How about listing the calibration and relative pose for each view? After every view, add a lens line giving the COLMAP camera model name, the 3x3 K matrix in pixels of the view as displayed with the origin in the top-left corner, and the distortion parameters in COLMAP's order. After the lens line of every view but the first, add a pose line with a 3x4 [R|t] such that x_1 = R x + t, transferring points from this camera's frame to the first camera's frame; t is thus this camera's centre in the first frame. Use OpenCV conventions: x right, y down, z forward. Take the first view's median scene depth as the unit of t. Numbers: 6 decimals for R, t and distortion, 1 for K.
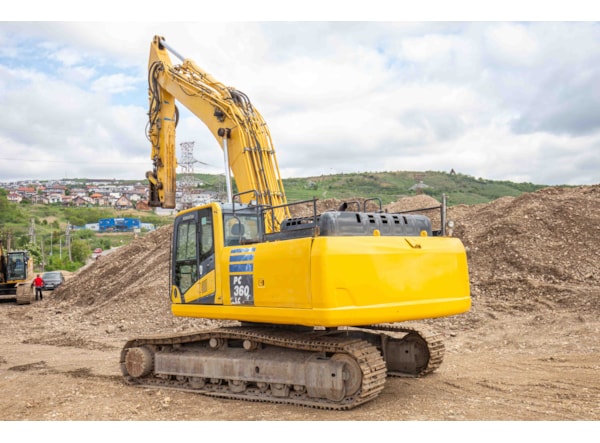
lens RADIAL K [[508.9, 0, 306.1], [0, 508.9, 196.6], [0, 0, 1]] dist [0.024774, 0.000206]
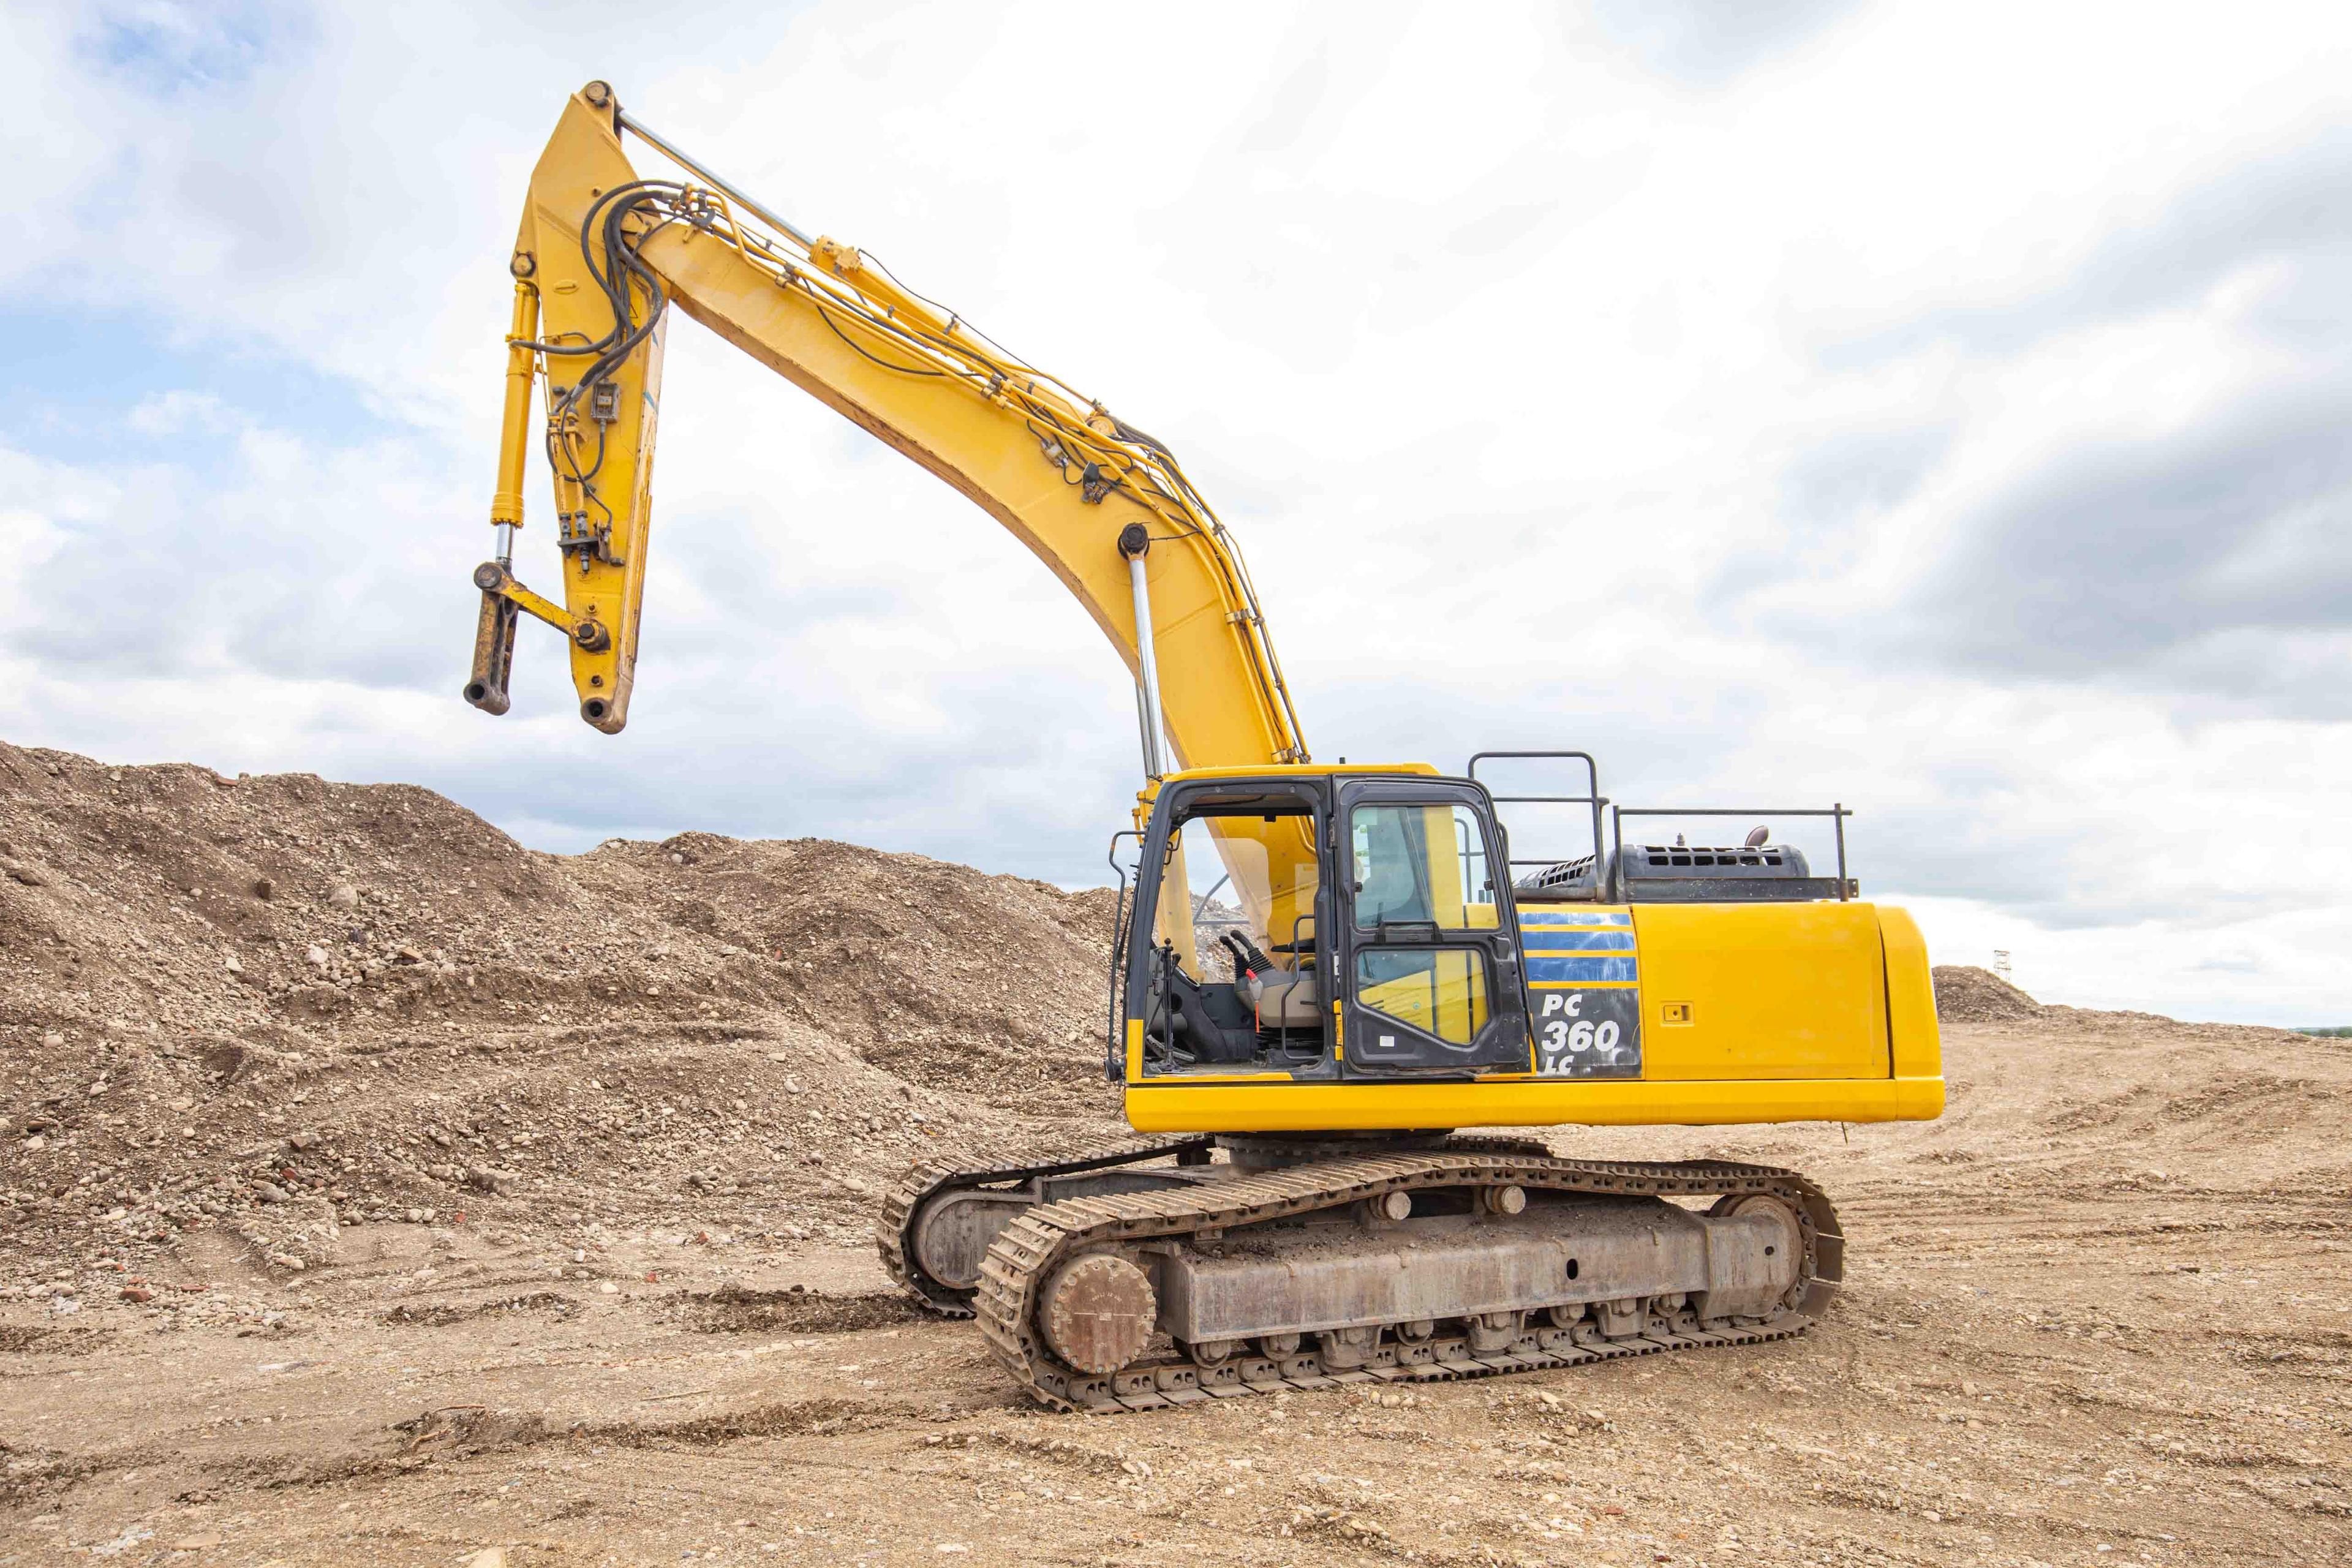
lens RADIAL K [[1251.2, 0, 1176.0], [0, 1251.2, 784.0], [0, 0, 1]] dist [0.002056, 0.000196]
pose [[0.659163, 0.163317, 0.734051, -0.939756], [-0.124954, 0.986349, -0.107243, 0.141023], [-0.741546, -0.021032, 0.670573, 0.639263]]
